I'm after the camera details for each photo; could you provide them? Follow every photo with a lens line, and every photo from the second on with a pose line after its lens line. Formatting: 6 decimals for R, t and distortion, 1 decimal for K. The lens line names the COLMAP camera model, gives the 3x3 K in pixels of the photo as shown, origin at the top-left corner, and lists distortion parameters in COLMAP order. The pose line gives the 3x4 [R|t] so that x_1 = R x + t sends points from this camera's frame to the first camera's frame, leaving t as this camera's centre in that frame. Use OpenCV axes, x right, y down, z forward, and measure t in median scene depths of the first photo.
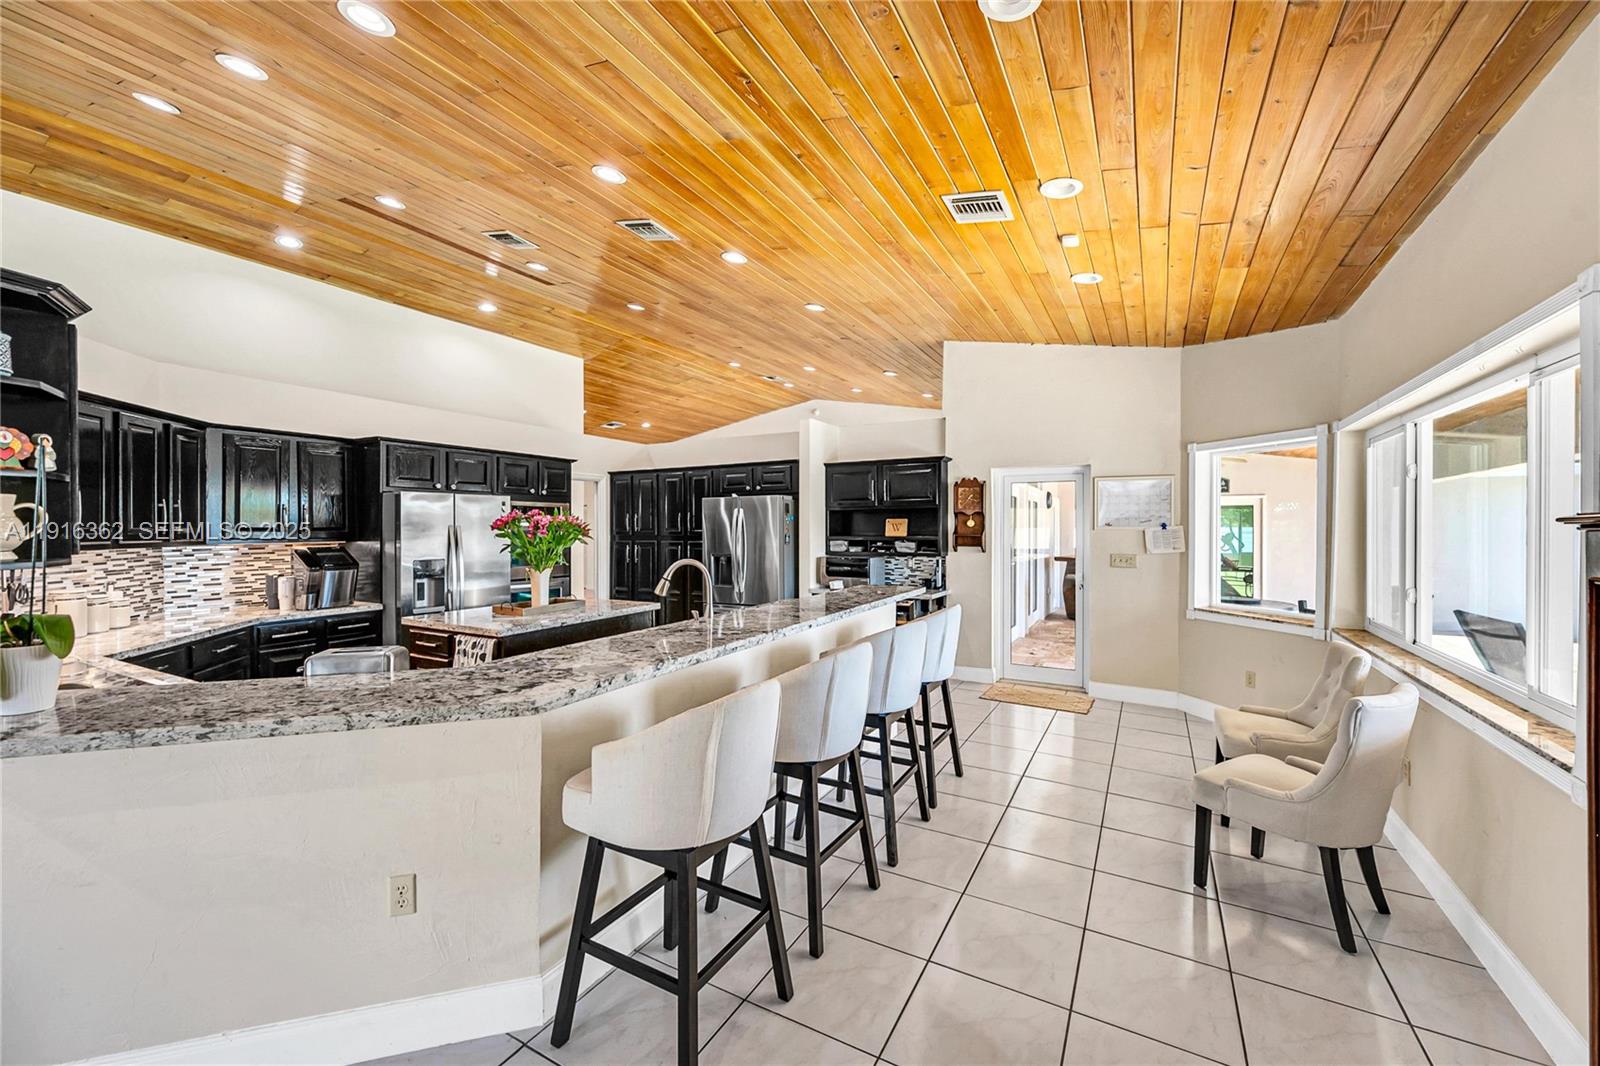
lens RADIAL K [[638.9, 0, 793.7], [0, 638.9, 530.3], [0, 0, 1]] dist [-0.001702, 0.000061]
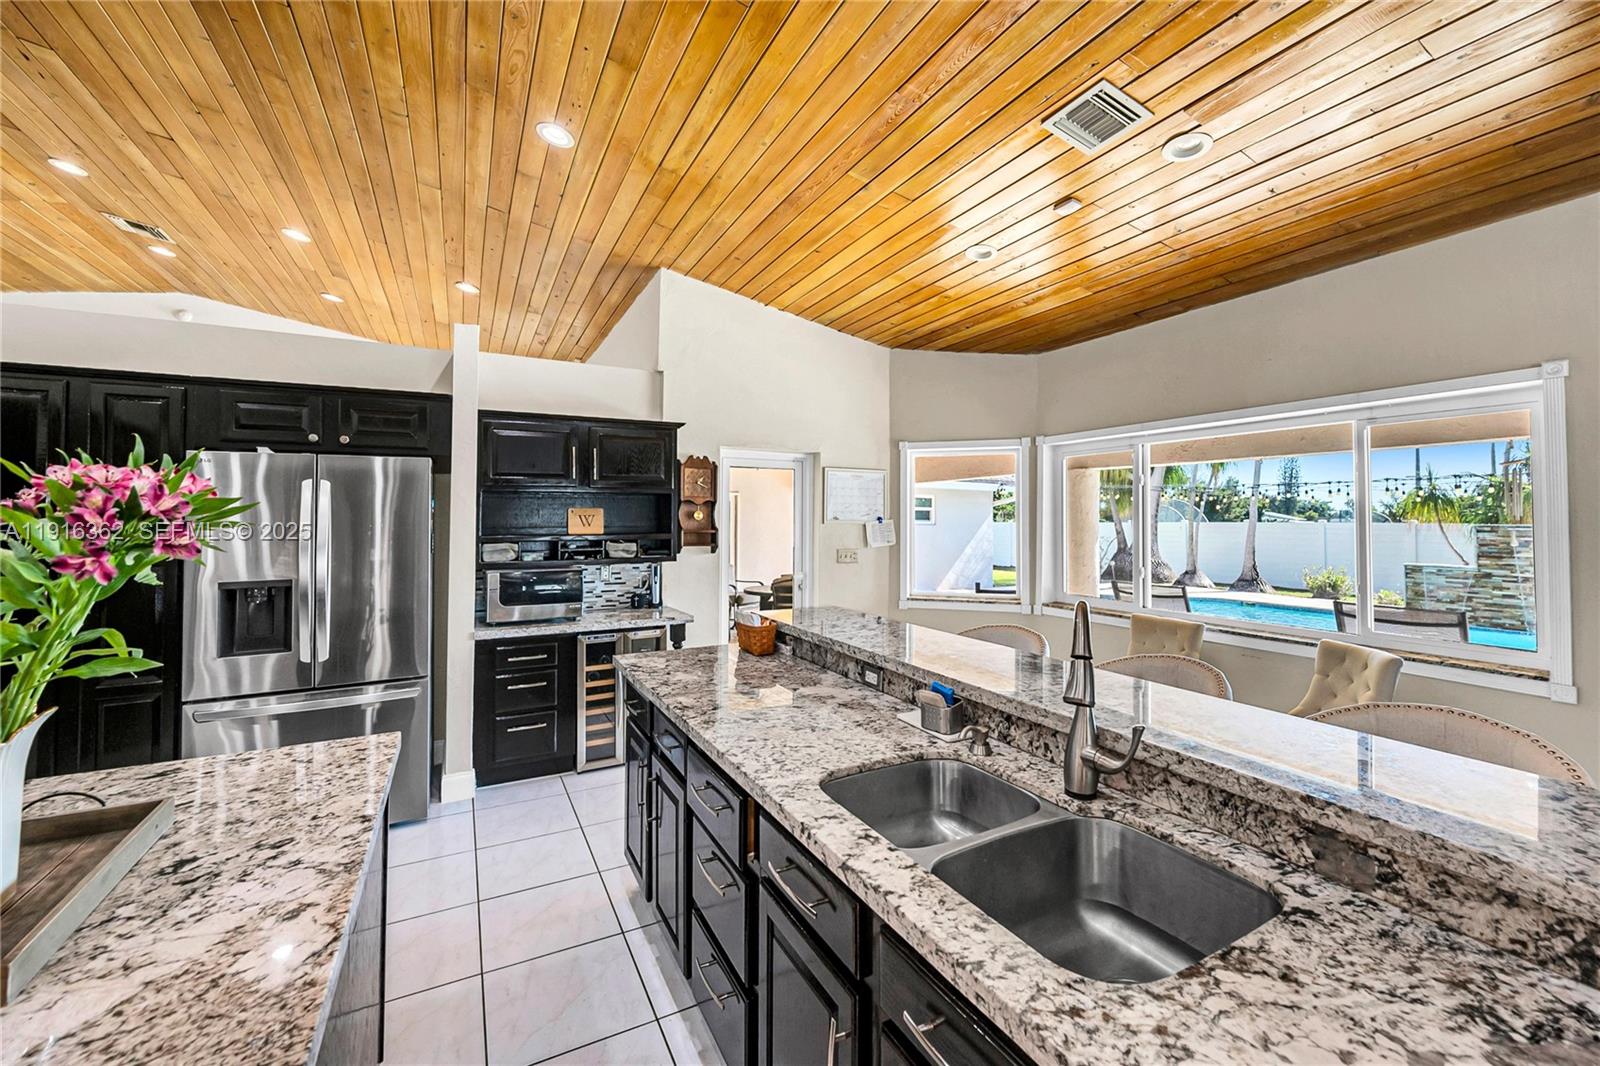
lens RADIAL K [[638.9, 0, 794.6], [0, 638.9, 505.1], [0, 0, 1]] dist [-0.001702, 0.000061]
pose [[0.541789, 0.016928, 0.840344, -0.304282], [-0.000551, 0.999804, -0.019784, -0.008436], [-0.840515, 0.010256, 0.541692, 0.491984]]
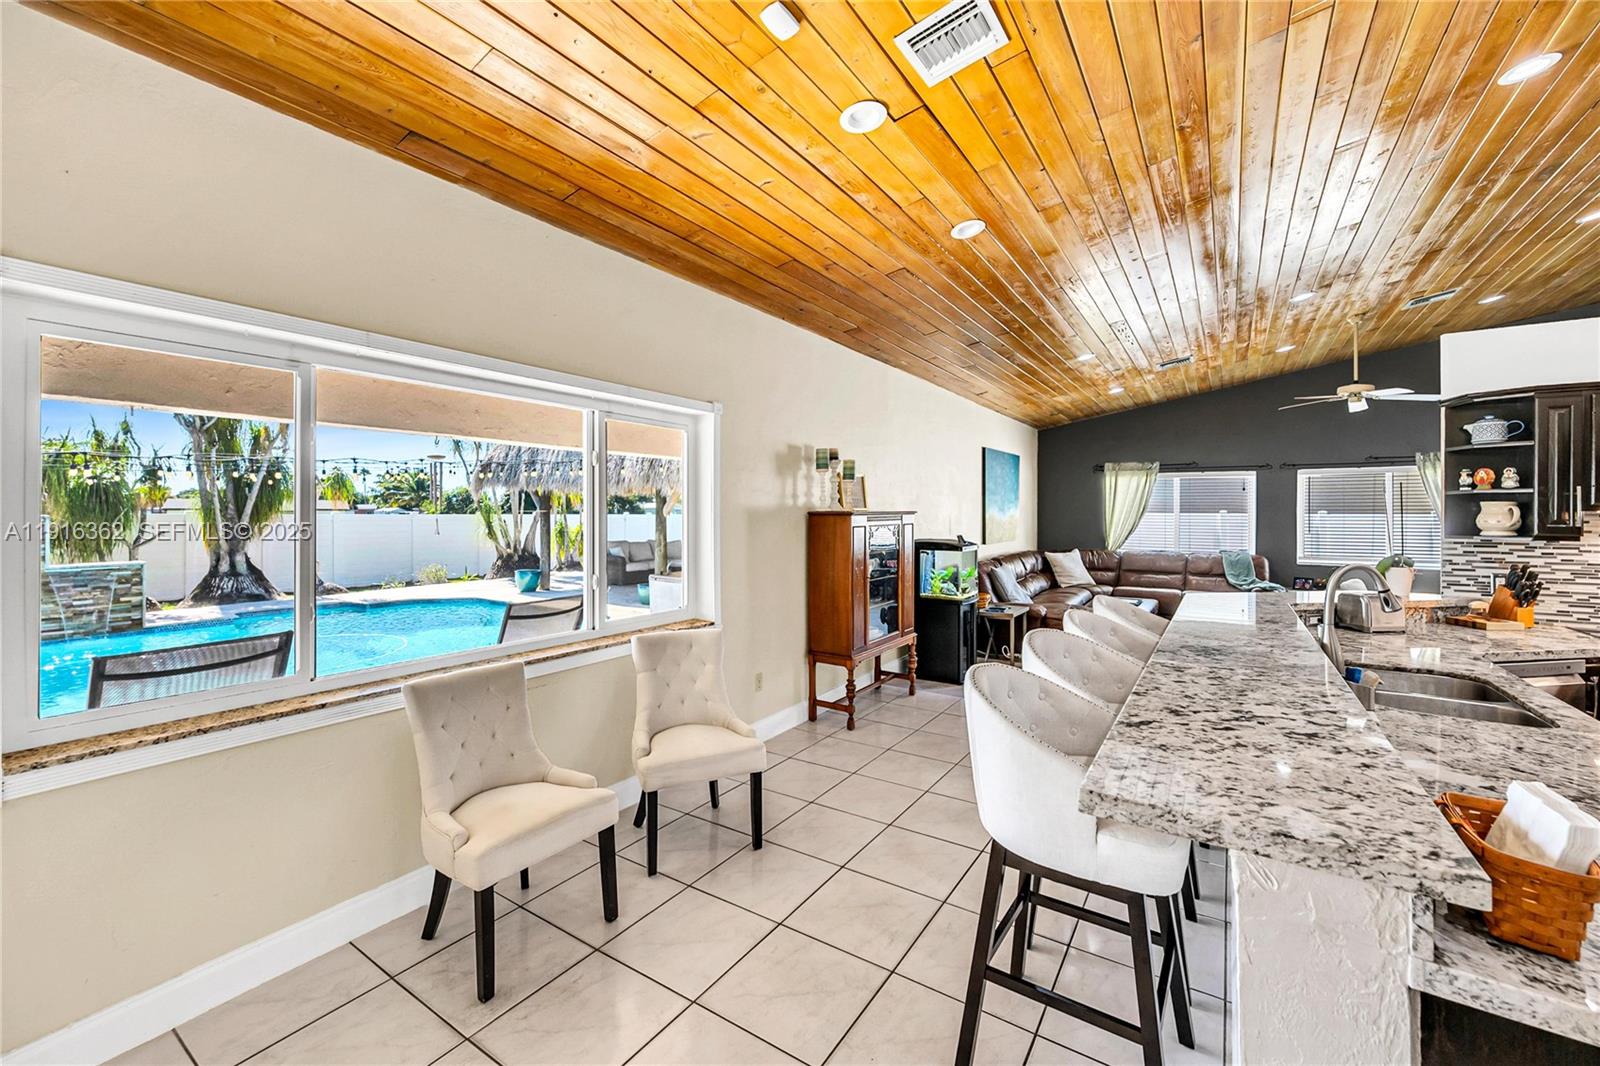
lens RADIAL K [[638.9, 0, 797.4], [0, 638.9, 520.2], [0, 0, 1]] dist [-0.001702, 0.000061]
pose [[-0.997406, -0.006971, 0.071644, 0.214101], [-0.006107, 0.999906, 0.012272, -0.007632], [-0.071722, 0.011802, -0.997355, 0.911680]]
